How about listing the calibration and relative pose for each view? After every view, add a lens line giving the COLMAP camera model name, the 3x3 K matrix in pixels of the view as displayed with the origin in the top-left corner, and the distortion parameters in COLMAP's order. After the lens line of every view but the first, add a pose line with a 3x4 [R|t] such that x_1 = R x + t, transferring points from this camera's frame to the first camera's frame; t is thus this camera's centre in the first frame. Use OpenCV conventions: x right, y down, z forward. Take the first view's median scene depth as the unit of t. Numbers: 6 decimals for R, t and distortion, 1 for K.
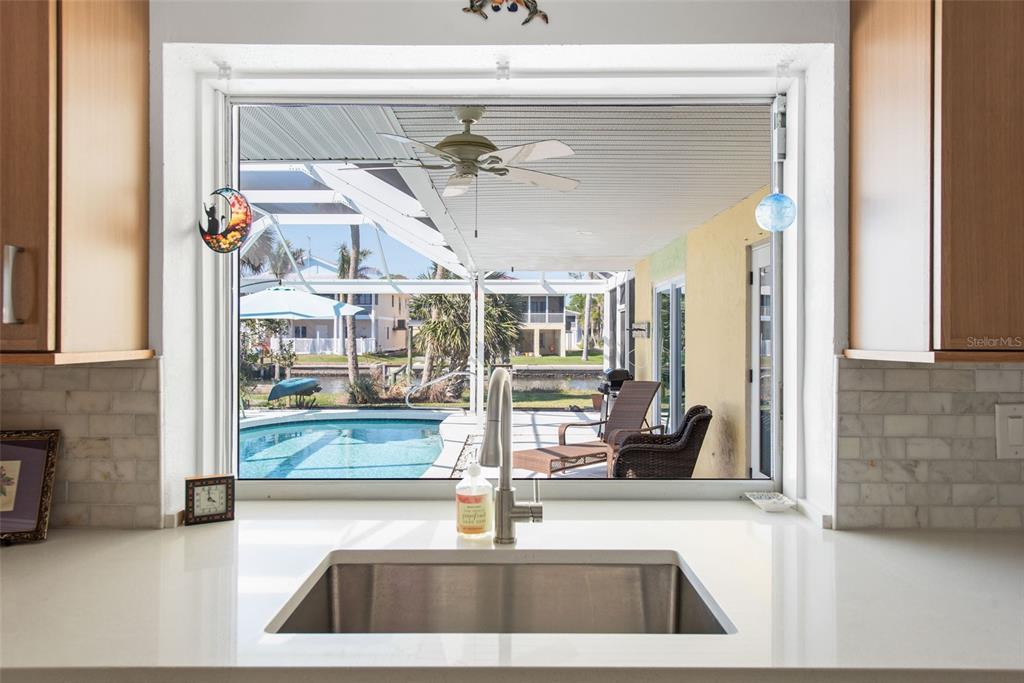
lens RADIAL K [[684.8, 0, 512.9], [0, 684.8, 334.6], [0, 0, 1]] dist [0.024608, -0.013273]
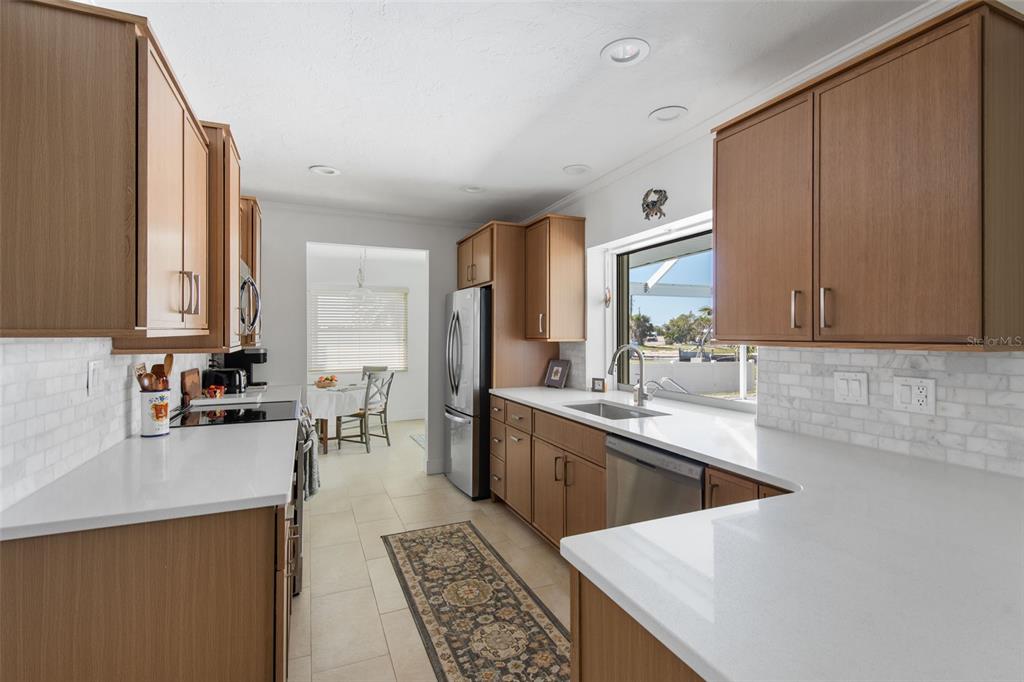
lens RADIAL K [[493.7, 0, 514.0], [0, 493.7, 335.6], [0, 0, 1]] dist [0.000706, 0.000043]
pose [[0.387327, -0.000875, -0.921942, 1.571845], [0.002835, 0.999996, 0.000241, 0.004171], [0.921938, -0.002707, 0.387328, -0.274296]]
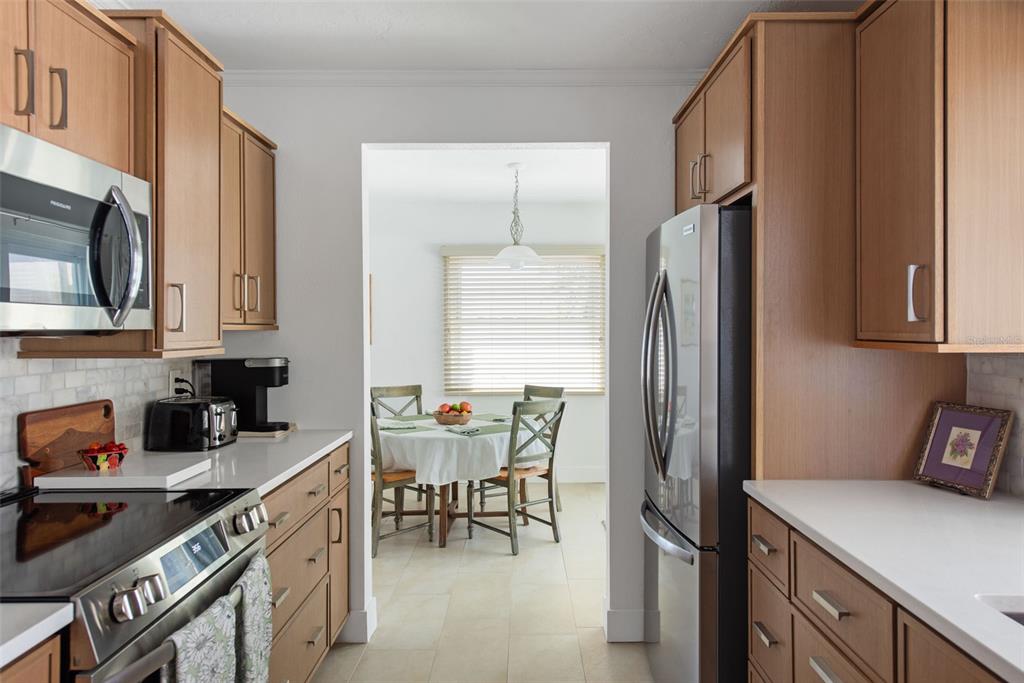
lens RADIAL K [[684.8, 0, 517.4], [0, 684.8, 324.6], [0, 0, 1]] dist [0.024608, -0.013273]
pose [[-0.009195, -0.008573, -0.999921, 0.493671], [0.003491, 0.999957, -0.008605, -0.000670], [0.999952, -0.003570, -0.009164, 0.170738]]
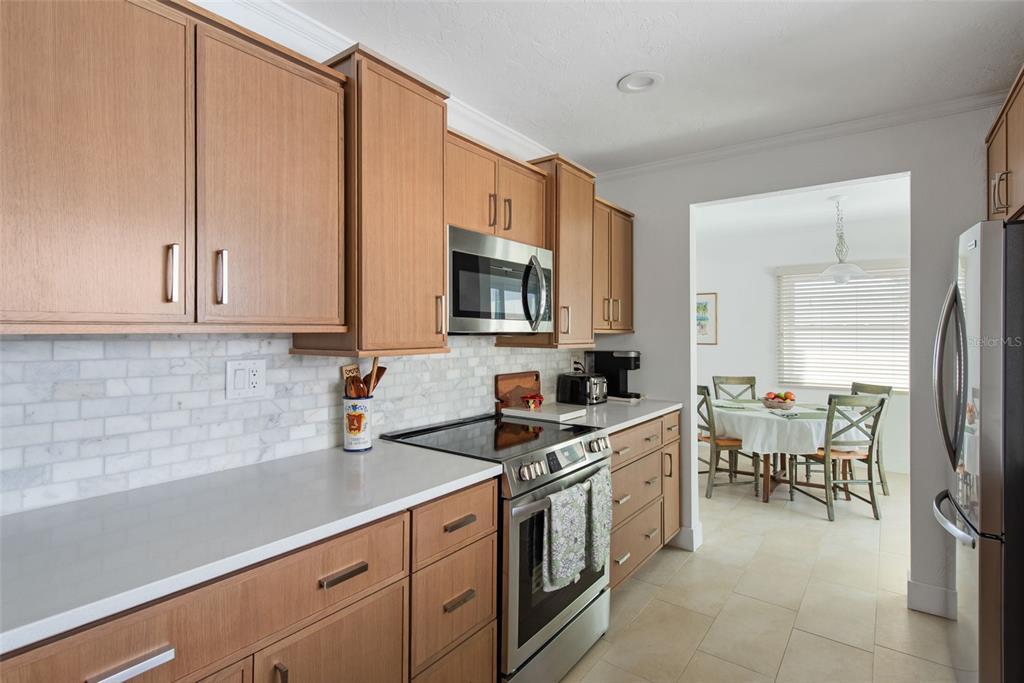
lens RADIAL K [[499.7, 0, 505.7], [0, 499.7, 327.2], [0, 0, 1]] dist [0.004157, -0.001325]
pose [[-0.613402, -0.013970, -0.789647, 0.624920], [-0.005708, 0.999896, -0.013256, 0.000543], [0.789750, -0.003623, -0.613418, 0.367921]]
